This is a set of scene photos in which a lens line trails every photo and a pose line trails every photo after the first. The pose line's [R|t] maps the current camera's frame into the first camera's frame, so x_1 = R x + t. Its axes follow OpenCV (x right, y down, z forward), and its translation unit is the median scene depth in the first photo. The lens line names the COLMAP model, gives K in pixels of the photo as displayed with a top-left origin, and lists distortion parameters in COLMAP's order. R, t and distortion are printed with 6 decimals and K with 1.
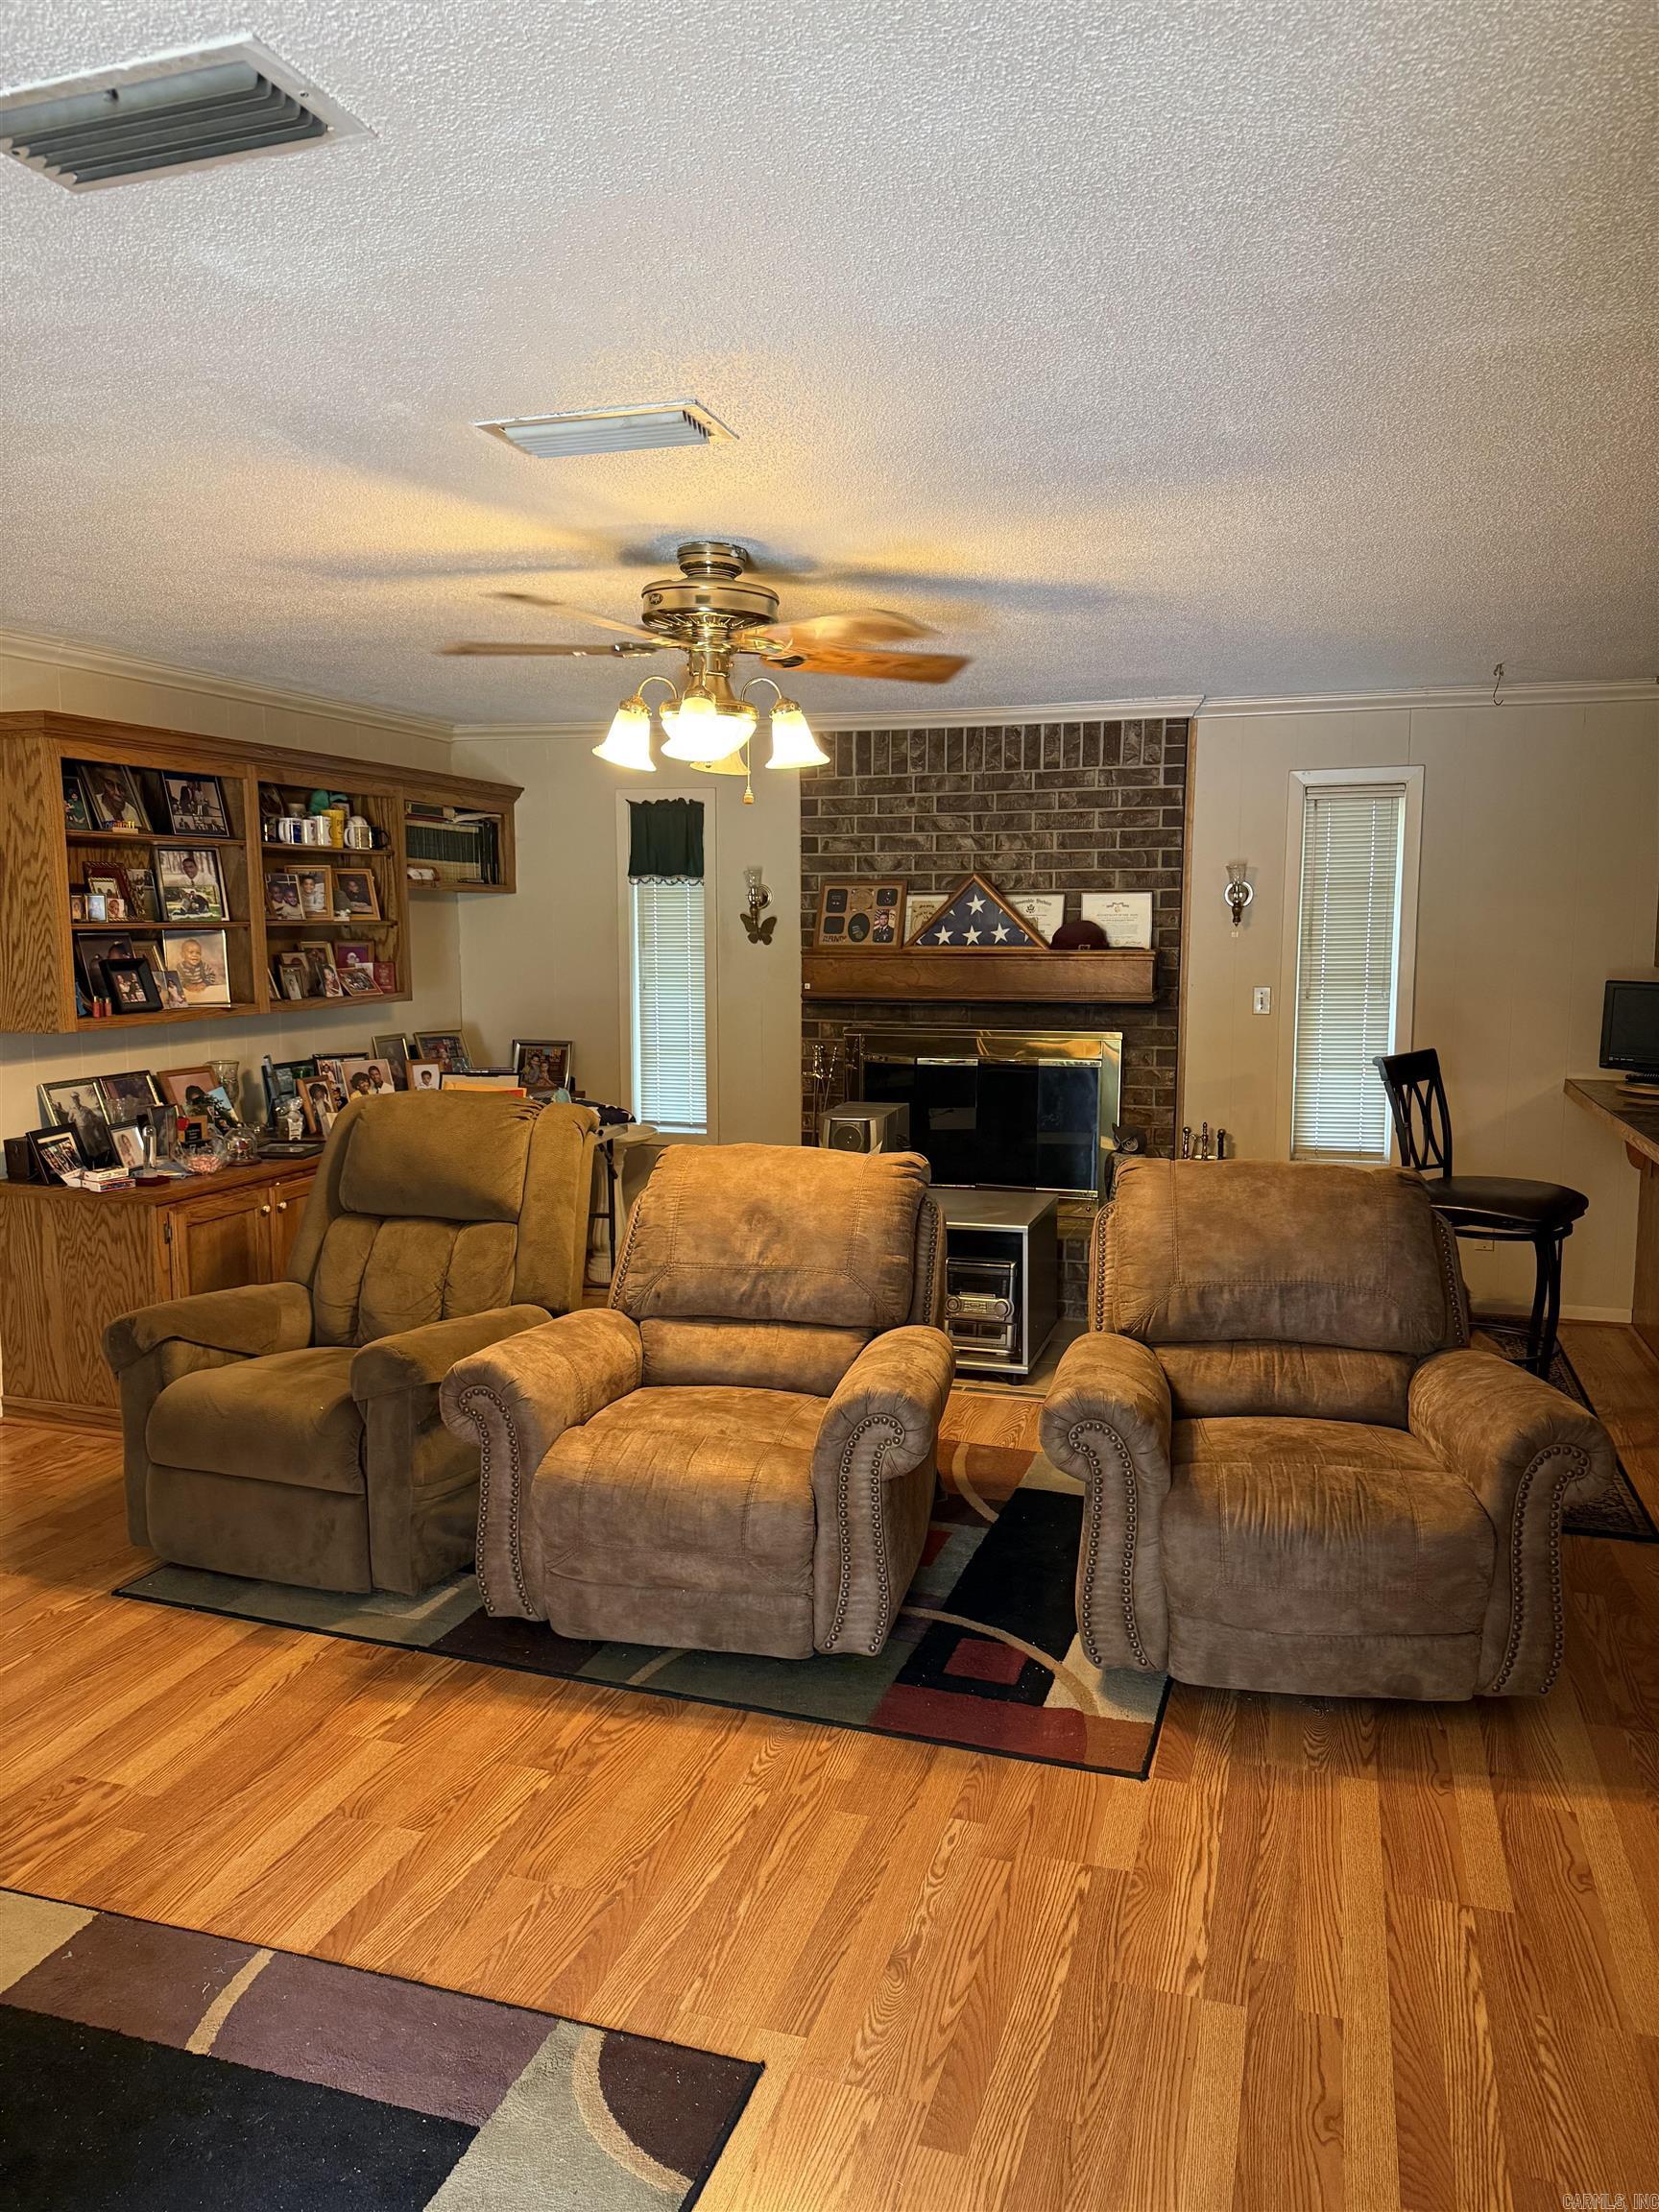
lens RADIAL K [[1548.5, 0, 829.5], [0, 1548.5, 1106.0], [0, 0, 1]] dist [0.201963, -0.409716]
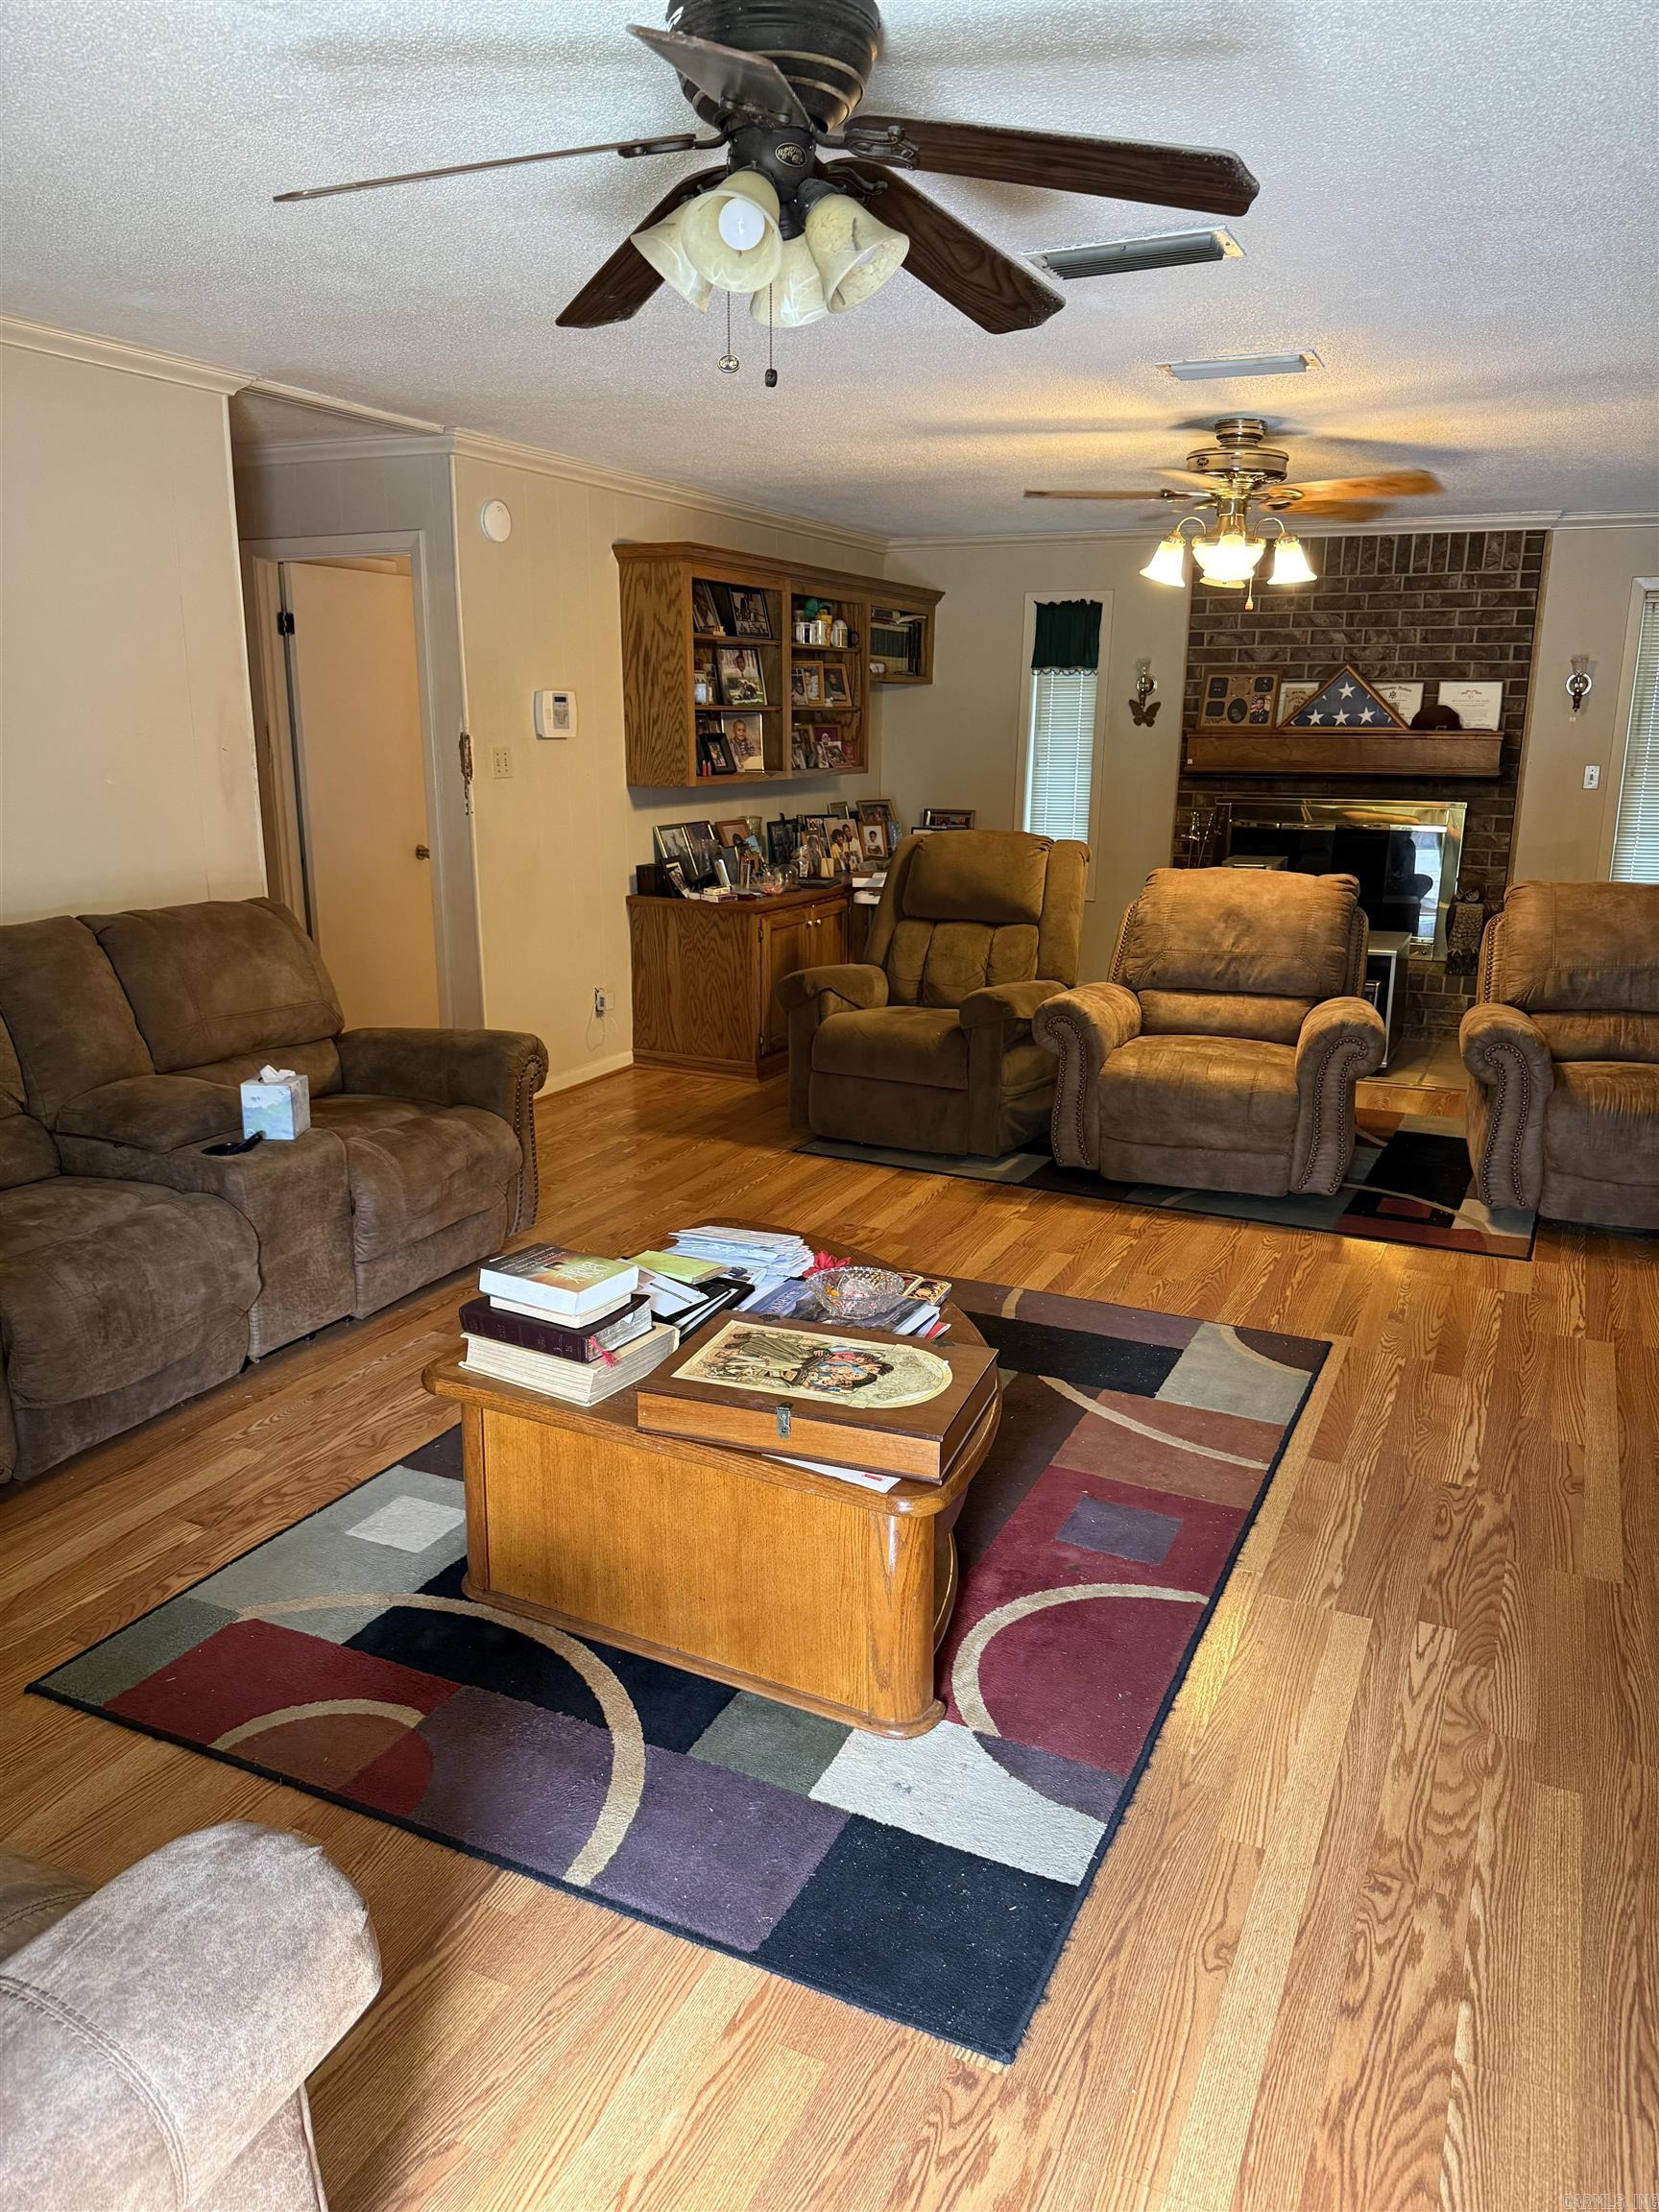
lens RADIAL K [[1548.5, 0, 829.5], [0, 1548.5, 1106.0], [0, 0, 1]] dist [0.201963, -0.409716]
pose [[0.991491, 0.040327, -0.123774, -0.182890], [-0.024717, 0.991830, 0.125153, 0.058343], [0.127809, -0.121028, 0.984387, -0.374116]]
